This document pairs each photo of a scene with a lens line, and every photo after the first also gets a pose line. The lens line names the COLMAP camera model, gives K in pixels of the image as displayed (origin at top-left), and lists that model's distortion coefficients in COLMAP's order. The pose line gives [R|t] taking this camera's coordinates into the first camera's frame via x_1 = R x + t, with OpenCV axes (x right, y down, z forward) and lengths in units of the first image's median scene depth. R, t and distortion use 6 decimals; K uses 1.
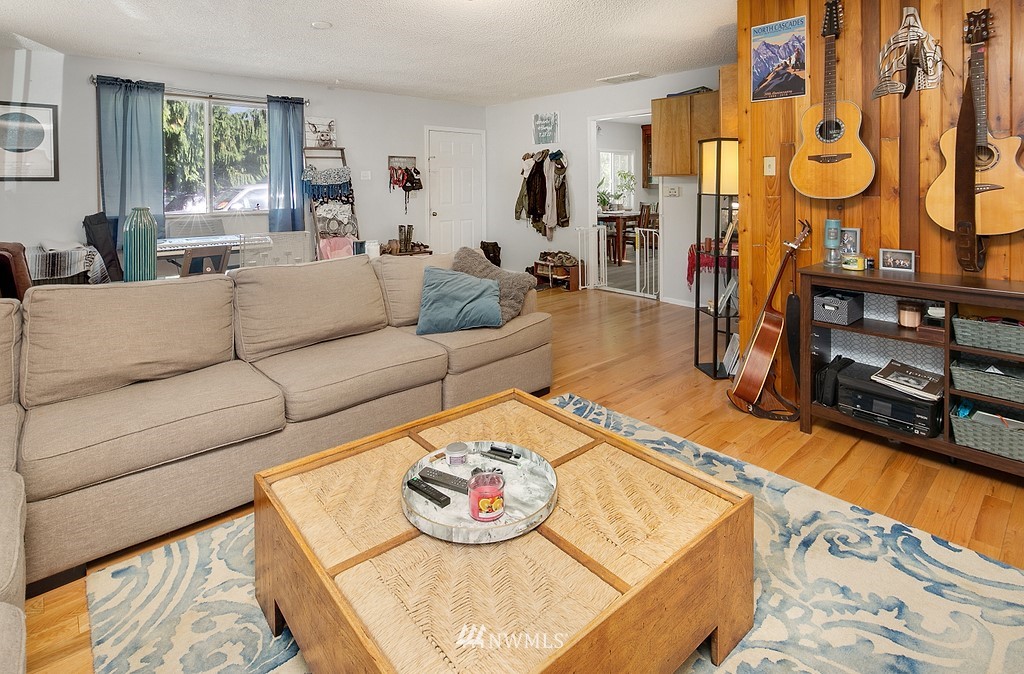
lens RADIAL K [[504.1, 0, 510.1], [0, 504.1, 288.9], [0, 0, 1]] dist [0.001387, 0.000570]
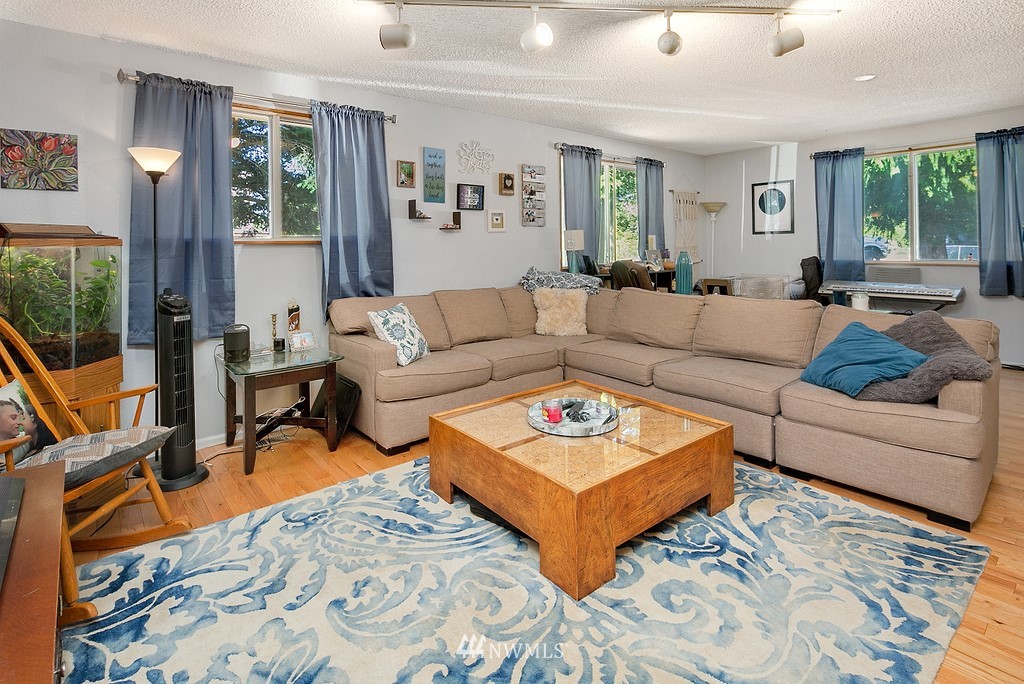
lens RADIAL K [[517.6, 0, 512.0], [0, 517.6, 342.0], [0, 0, 1]] dist [-0.000778, -0.000337]
pose [[-0.022793, 0.188555, -0.981798, 0.843444], [-0.187483, 0.963824, 0.189455, -0.068431], [0.982003, 0.188389, 0.013382, 0.387021]]
